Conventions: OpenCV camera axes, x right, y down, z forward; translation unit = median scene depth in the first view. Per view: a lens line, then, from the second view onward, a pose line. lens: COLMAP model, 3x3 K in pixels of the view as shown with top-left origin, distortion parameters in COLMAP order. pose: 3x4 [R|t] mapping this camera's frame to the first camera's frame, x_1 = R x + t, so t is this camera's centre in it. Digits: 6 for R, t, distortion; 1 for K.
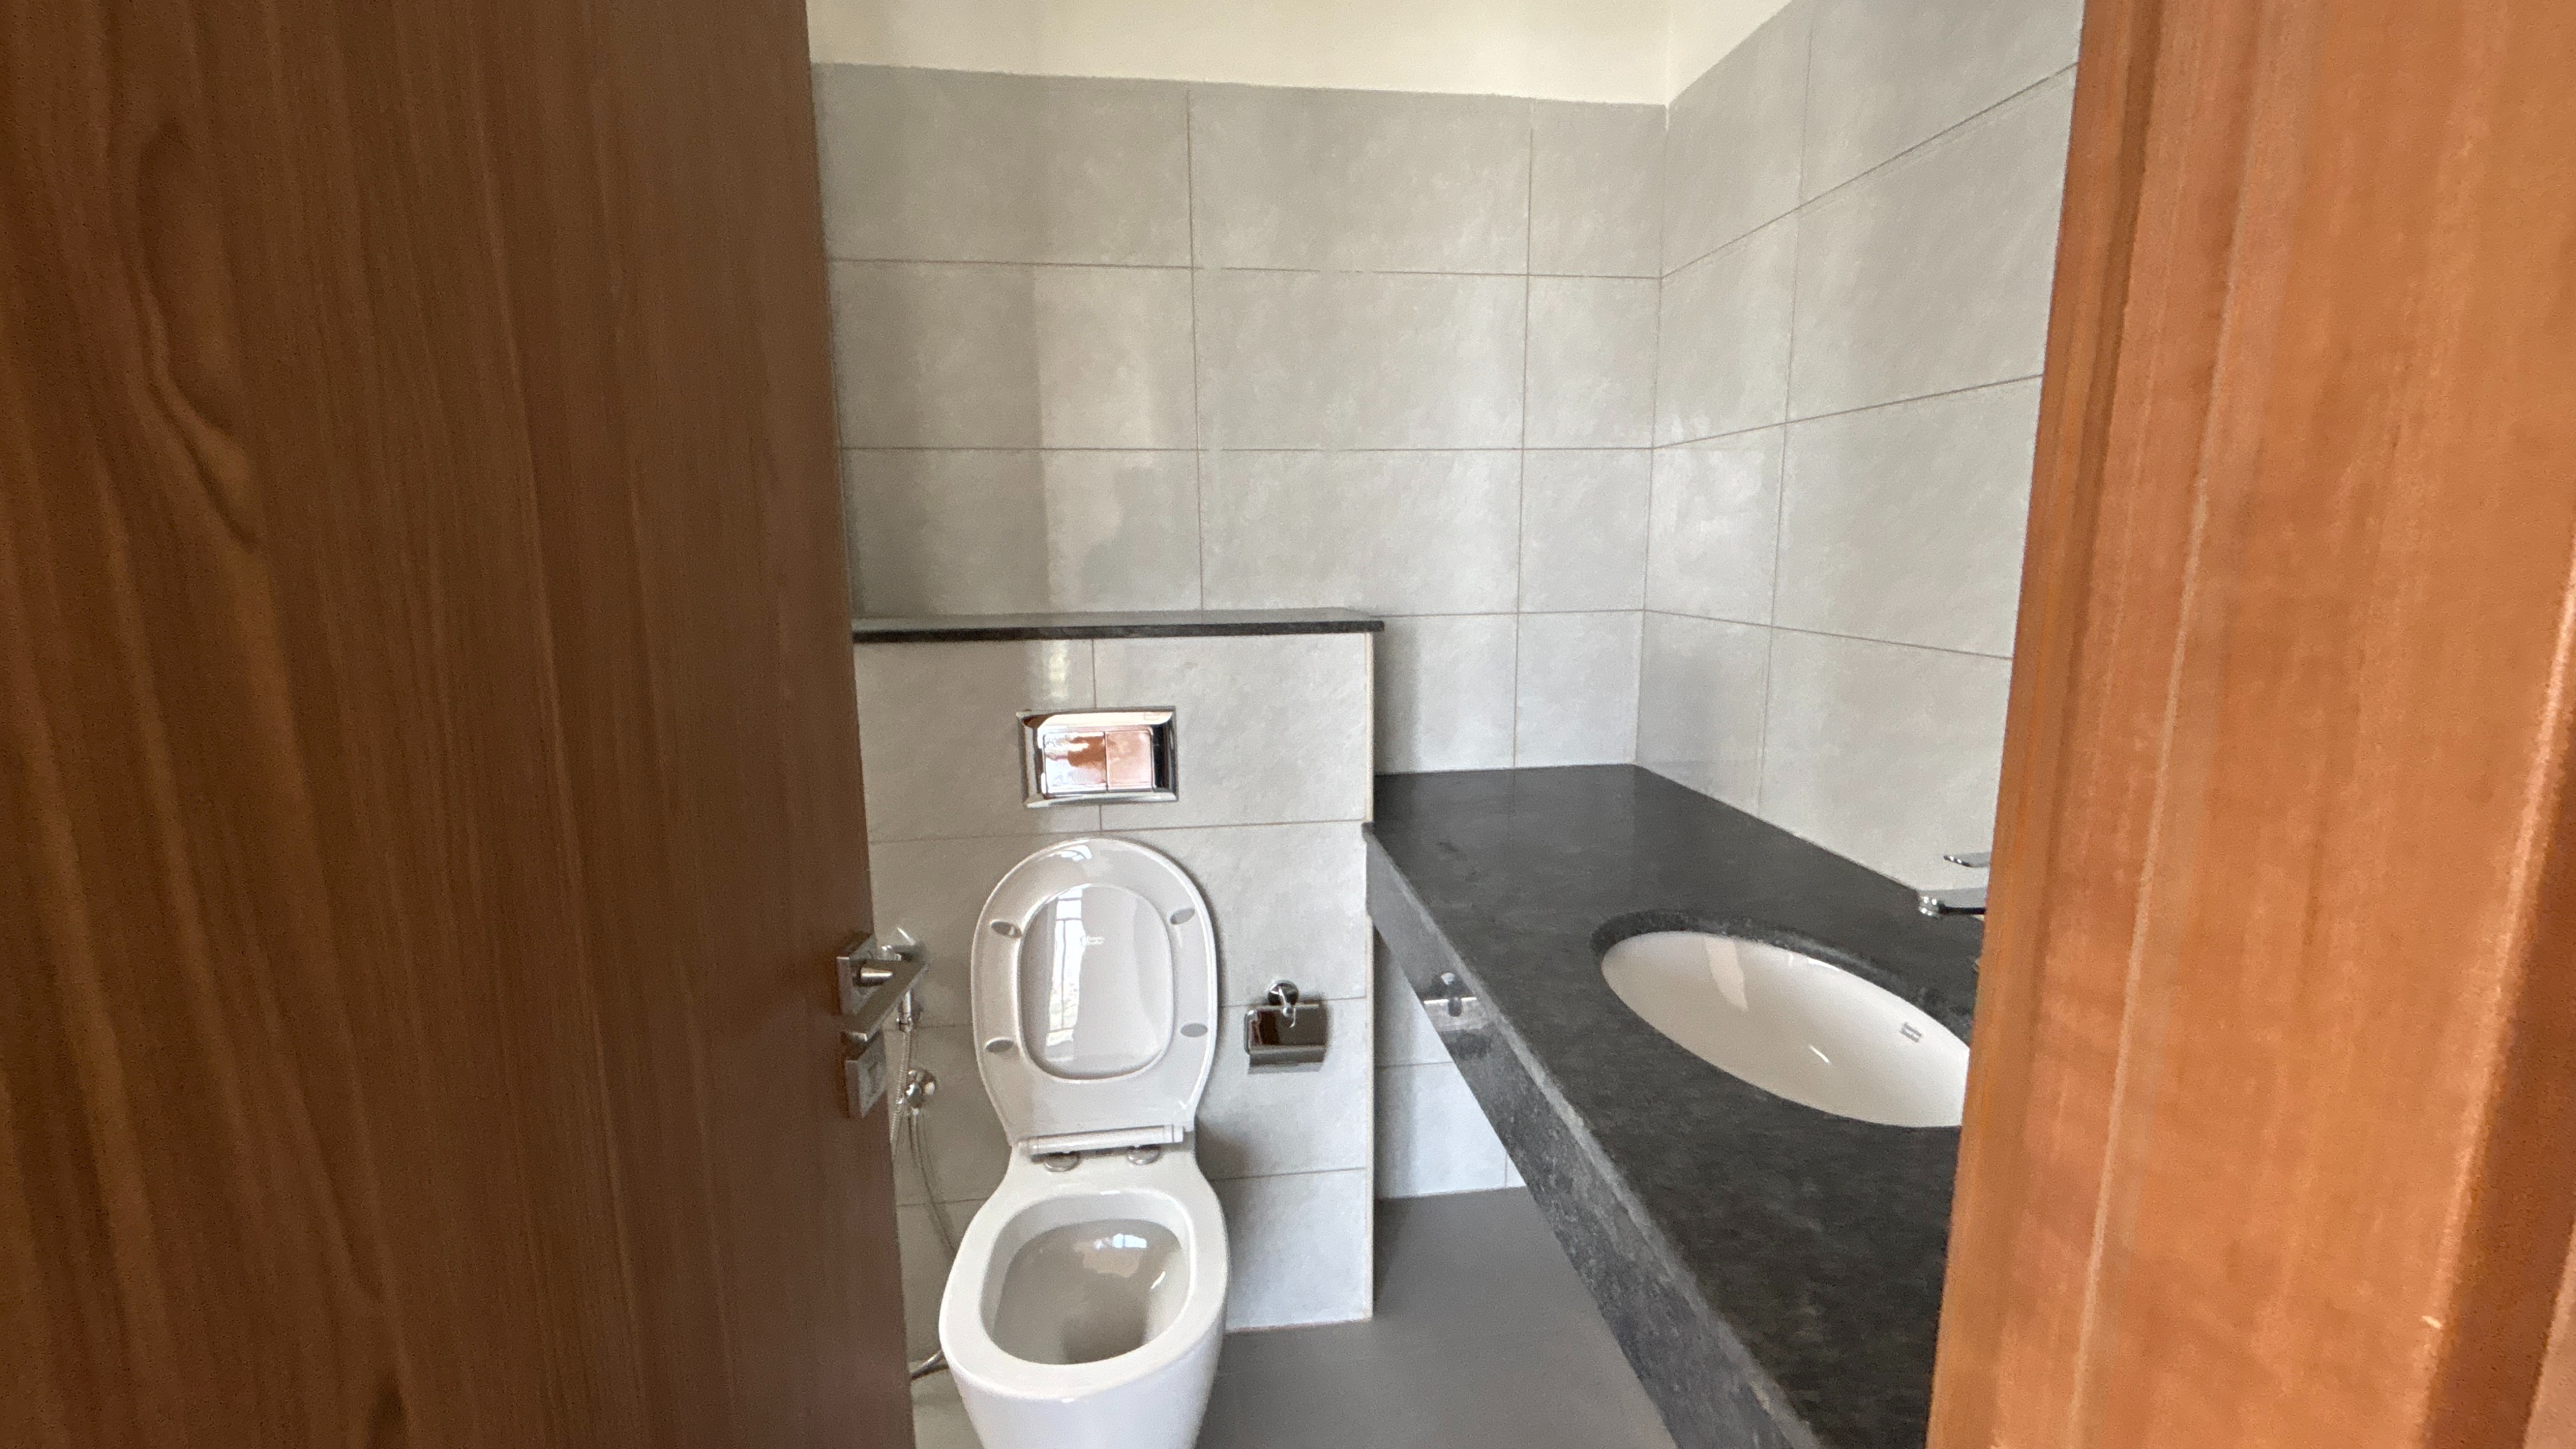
lens RADIAL K [[1041.6, 0, 1288.6], [0, 1041.6, 722.0], [0, 0, 1]] dist [0.001020, 0.000744]
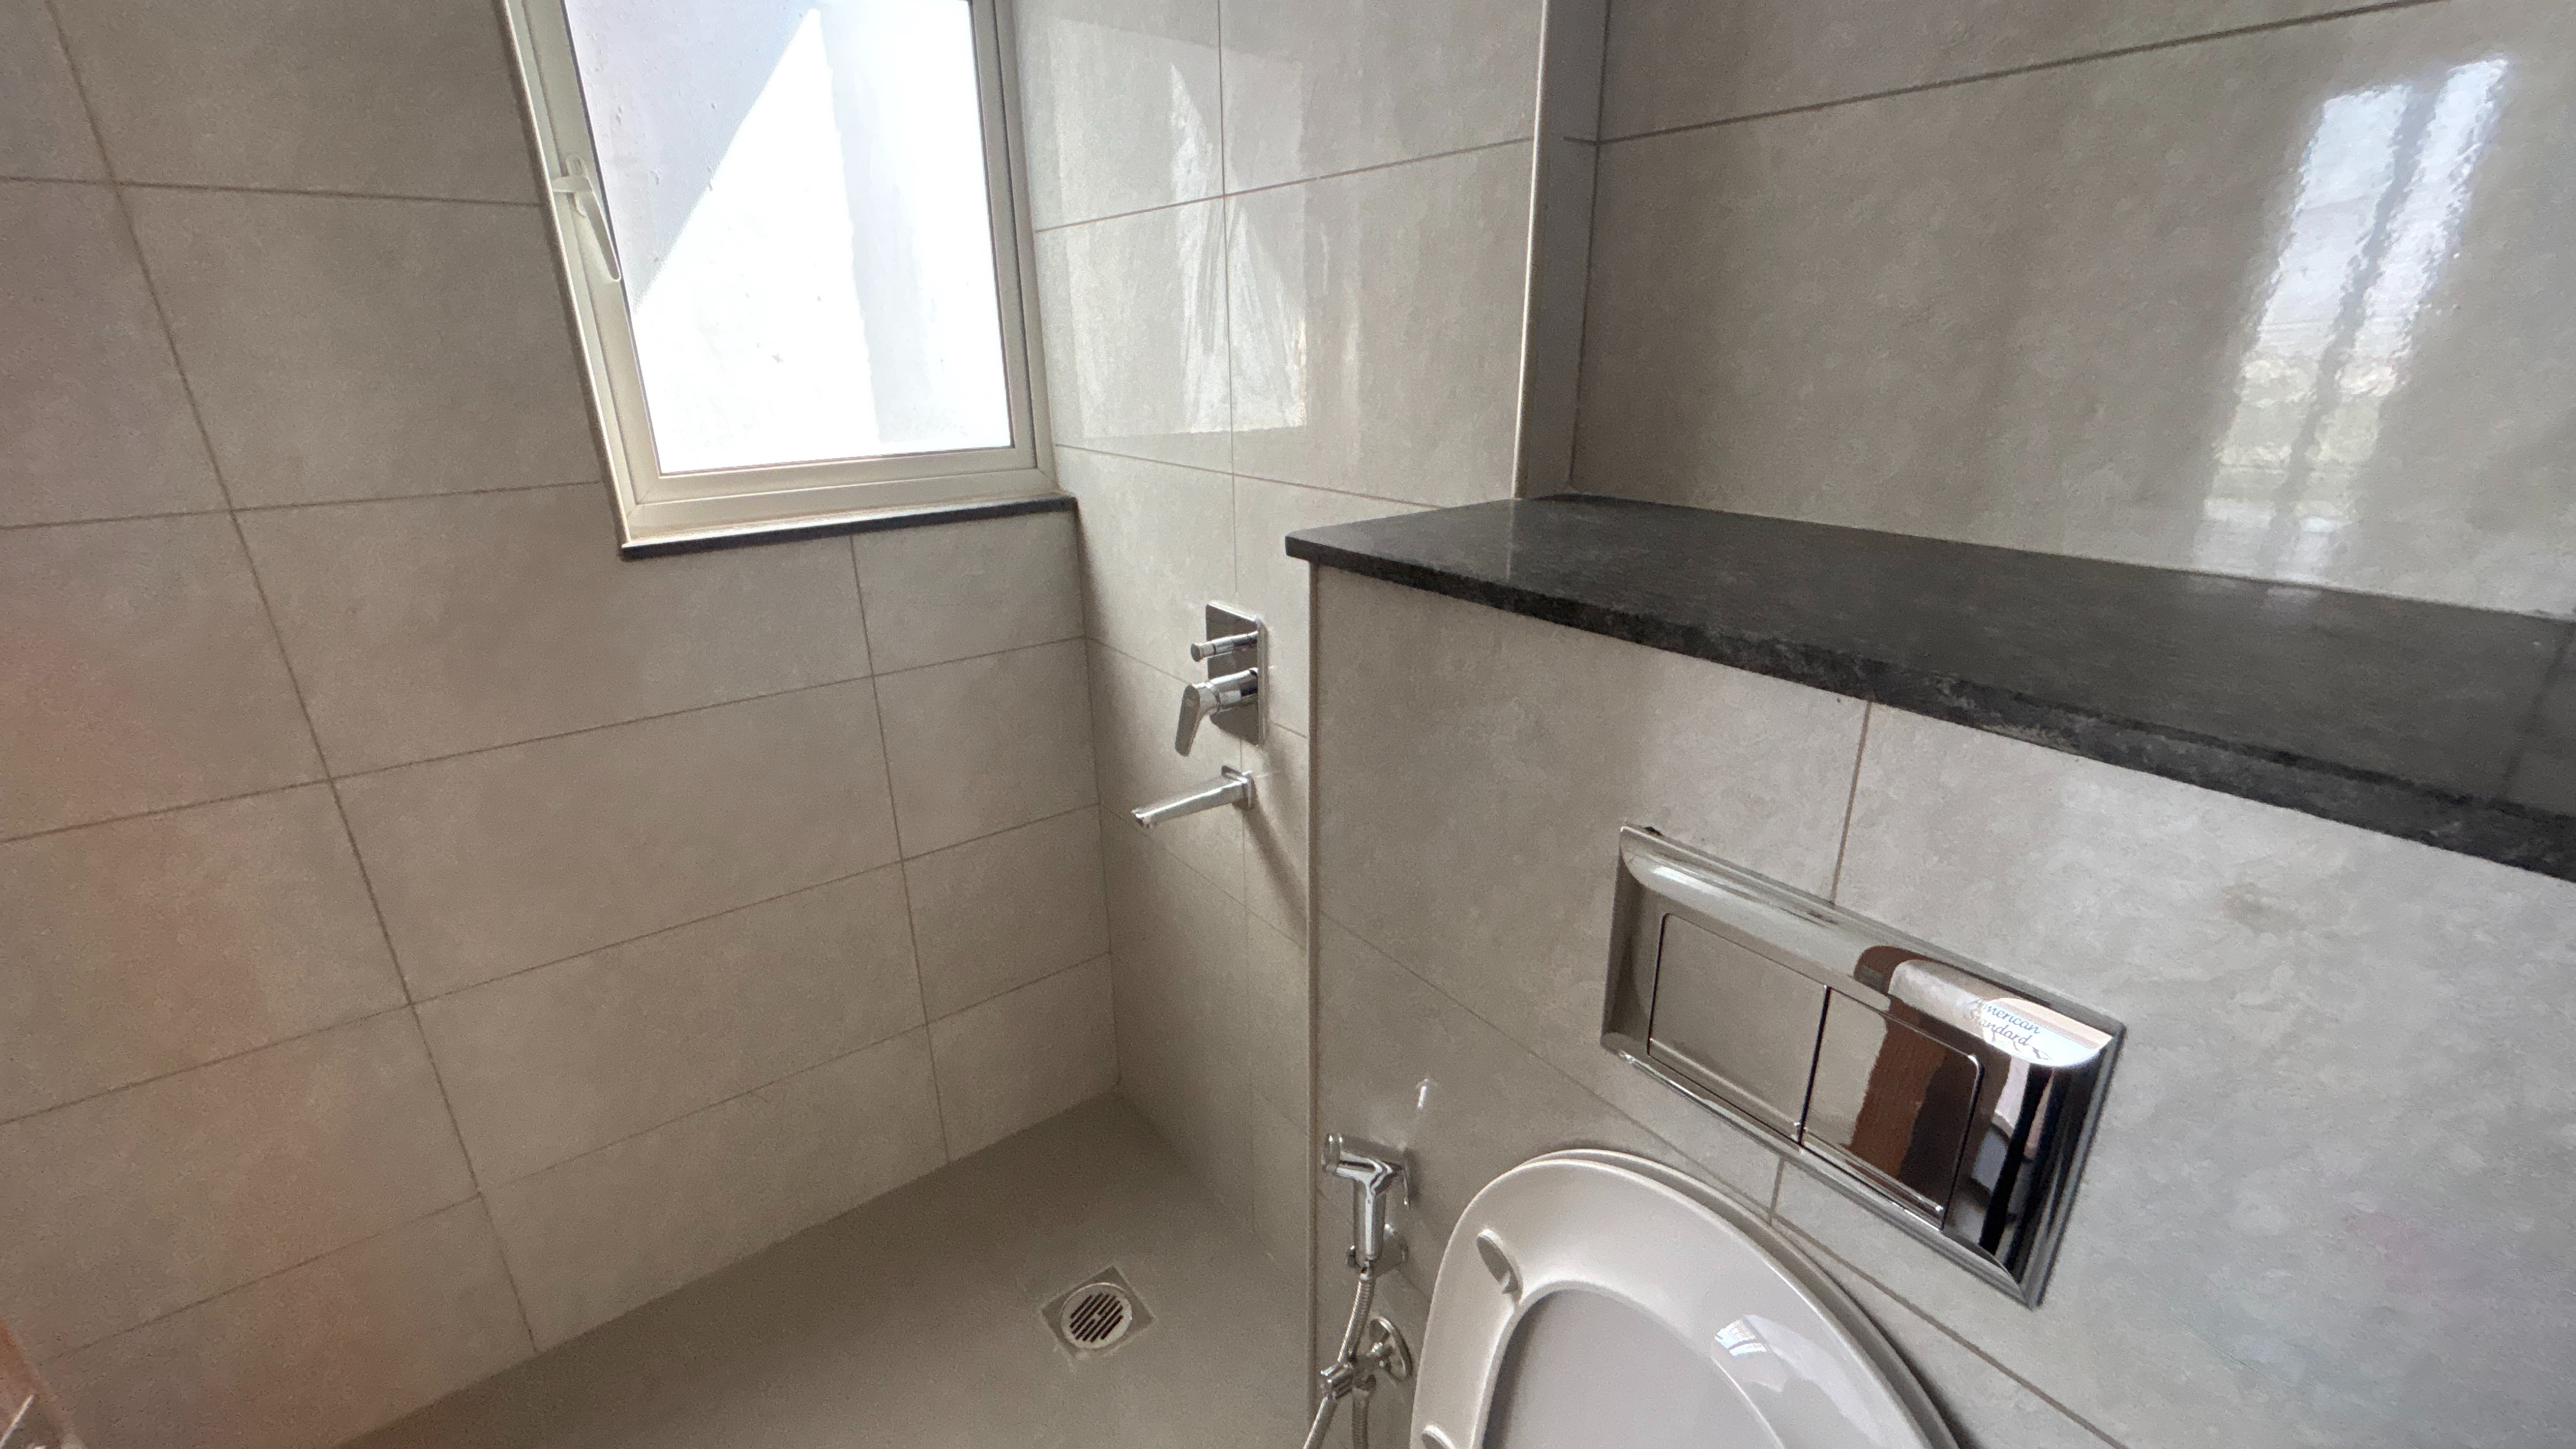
lens RADIAL K [[1041.6, 0, 1290.5], [0, 1041.6, 727.8], [0, 0, 1]] dist [0.001020, 0.000744]
pose [[0.477756, 0.307882, -0.822774, -0.017542], [-0.145913, 0.951377, 0.271278, -0.128575], [0.866290, -0.009551, 0.499450, 0.699962]]
